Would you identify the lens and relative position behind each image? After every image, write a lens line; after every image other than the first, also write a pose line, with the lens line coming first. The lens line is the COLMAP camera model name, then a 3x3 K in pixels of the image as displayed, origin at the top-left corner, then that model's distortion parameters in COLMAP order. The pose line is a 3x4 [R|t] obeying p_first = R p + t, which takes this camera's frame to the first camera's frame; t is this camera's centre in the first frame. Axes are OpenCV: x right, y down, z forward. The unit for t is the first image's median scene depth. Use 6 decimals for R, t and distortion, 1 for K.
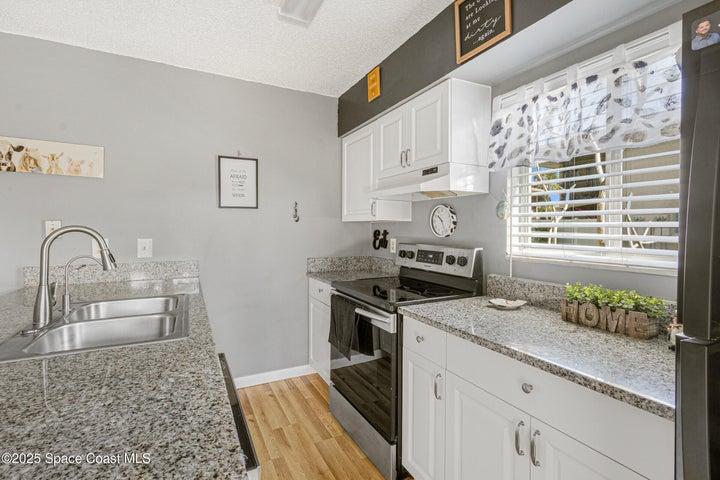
lens RADIAL K [[334.2, 0, 356.7], [0, 334.2, 226.7], [0, 0, 1]] dist [0.005564, -0.000741]
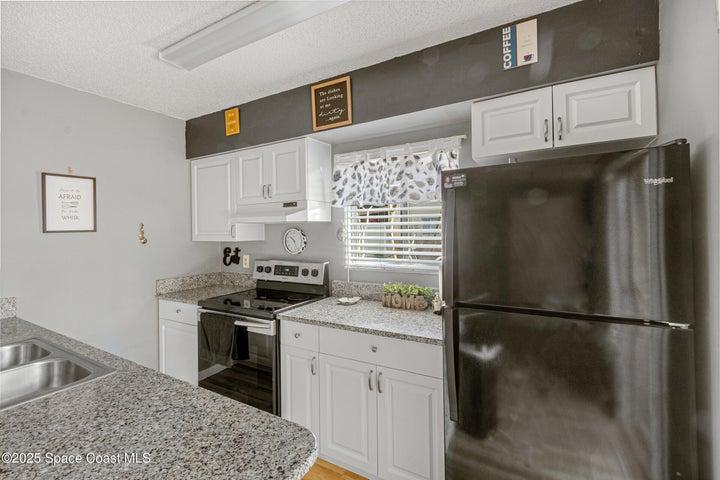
lens RADIAL K [[326.3, 0, 355.8], [0, 326.3, 227.1], [0, 0, 1]] dist [0.002991, 0.000196]
pose [[0.846259, -0.013336, 0.532605, -0.235243], [0.017691, 0.999839, -0.003075, -0.071744], [-0.532478, 0.012025, 0.846359, -0.190832]]
